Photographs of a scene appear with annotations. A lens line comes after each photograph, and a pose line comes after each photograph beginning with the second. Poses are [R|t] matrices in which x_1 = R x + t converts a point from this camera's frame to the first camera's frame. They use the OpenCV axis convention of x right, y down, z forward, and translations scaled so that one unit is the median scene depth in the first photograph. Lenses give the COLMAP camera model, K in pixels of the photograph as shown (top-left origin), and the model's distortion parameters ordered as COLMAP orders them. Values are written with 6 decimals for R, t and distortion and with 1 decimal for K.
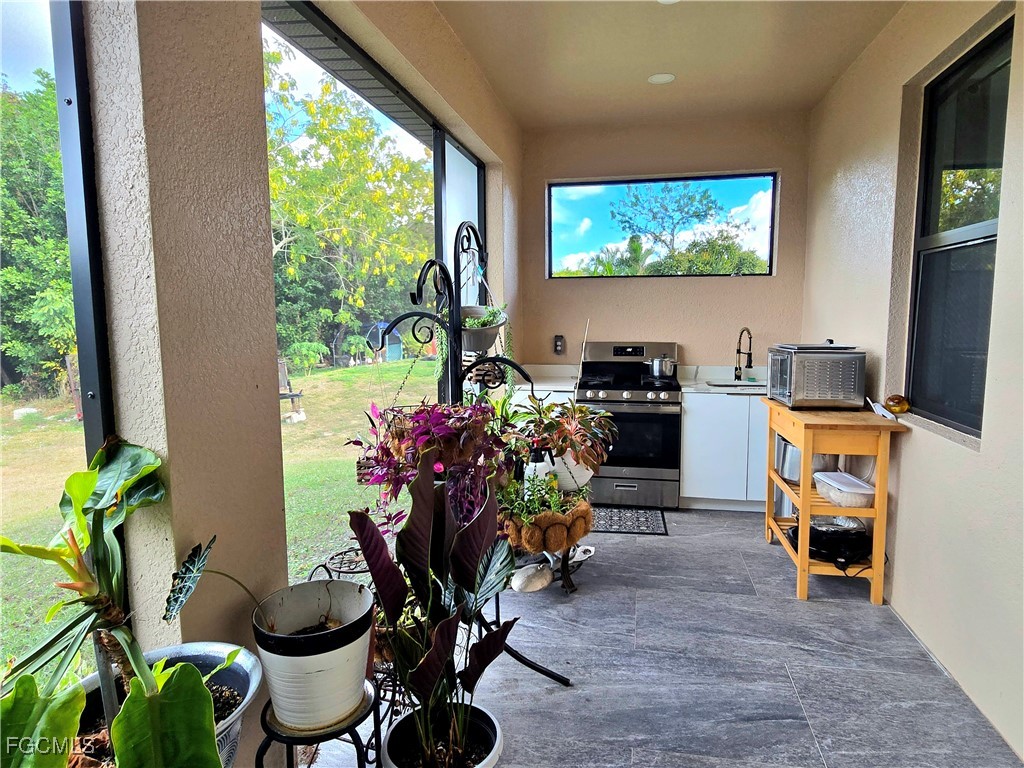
lens RADIAL K [[644.5, 0, 506.1], [0, 644.5, 384.5], [0, 0, 1]] dist [-0.006904, -0.000538]
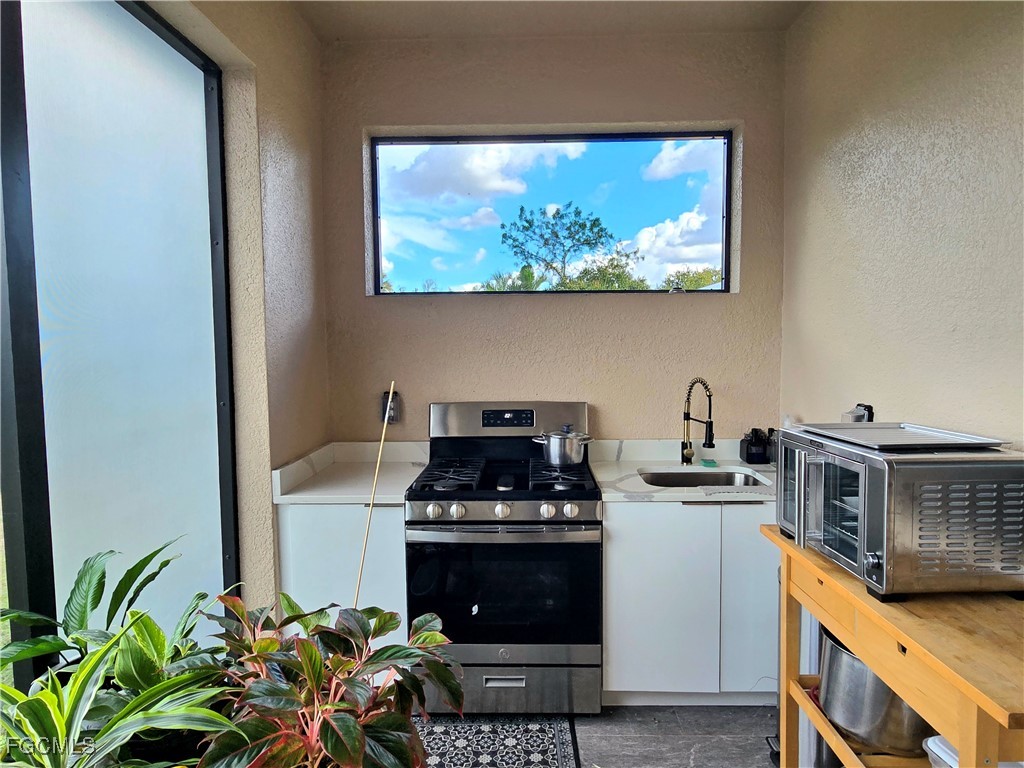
lens RADIAL K [[635.2, 0, 514.9], [0, 635.2, 383.0], [0, 0, 1]] dist [0.000901, 0.000130]
pose [[0.984971, -0.012646, 0.172254, 0.099173], [0.020232, 0.998898, -0.042356, -0.060189], [-0.171529, 0.045205, 0.984141, 0.436400]]
